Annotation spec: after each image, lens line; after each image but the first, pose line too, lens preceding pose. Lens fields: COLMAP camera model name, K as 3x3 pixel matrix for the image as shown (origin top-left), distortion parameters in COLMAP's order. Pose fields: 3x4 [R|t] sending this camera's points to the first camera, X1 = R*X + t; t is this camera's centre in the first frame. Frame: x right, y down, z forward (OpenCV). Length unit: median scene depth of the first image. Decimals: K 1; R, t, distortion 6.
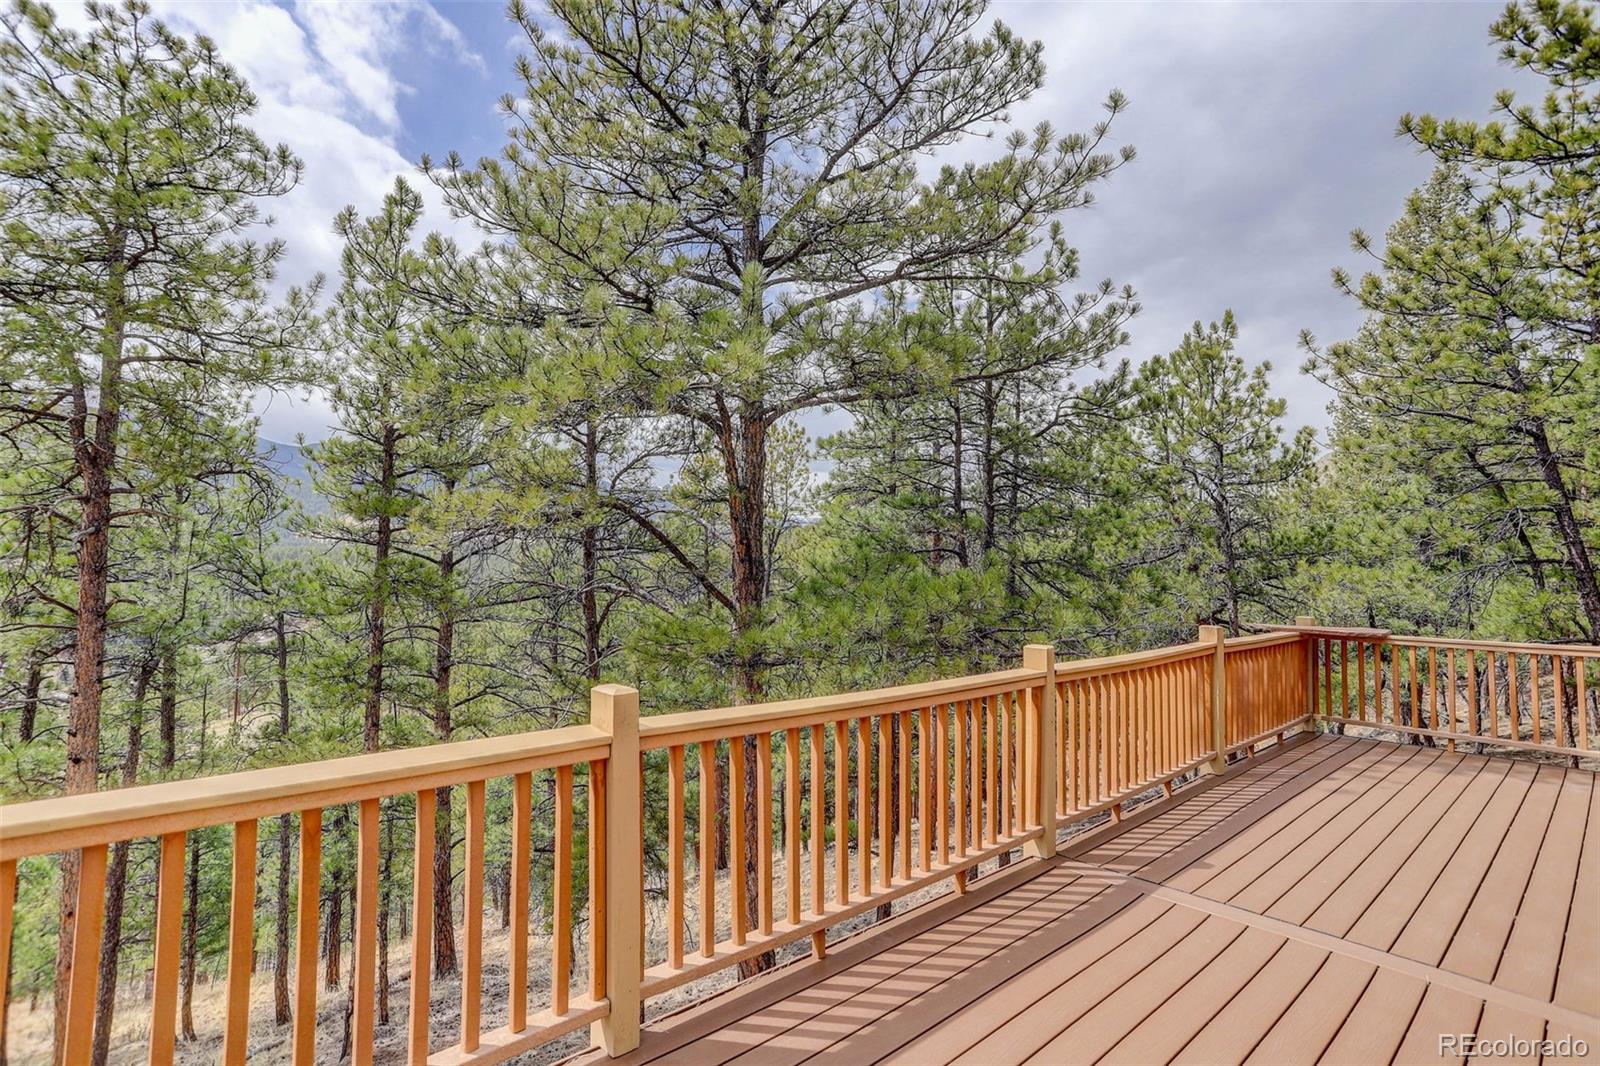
lens RADIAL K [[776.9, 0, 802.4], [0, 776.9, 535.1], [0, 0, 1]] dist [-0.020464, 0.009066]
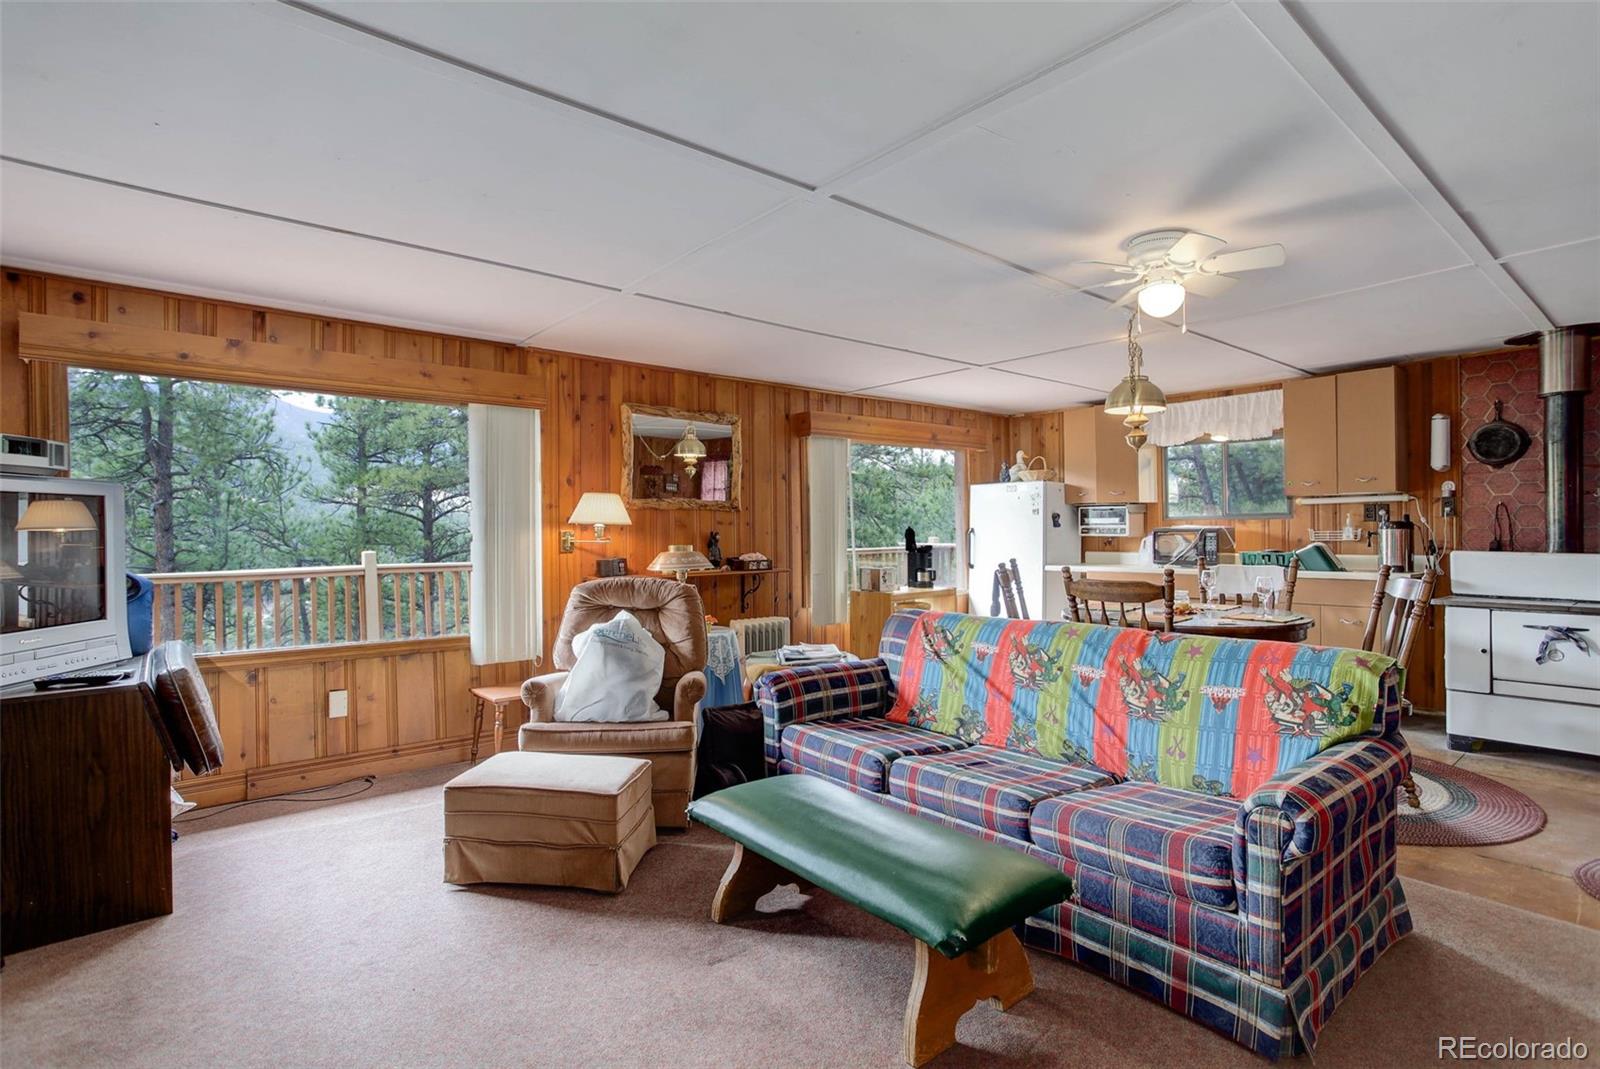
lens RADIAL K [[776.9, 0, 794.8], [0, 776.9, 531.8], [0, 0, 1]] dist [-0.020464, 0.009066]
pose [[0.998789, -0.025334, -0.042164, 0.315113], [0.027679, 0.998048, 0.055989, 0.002504], [0.040663, -0.057089, 0.997541, -0.384429]]
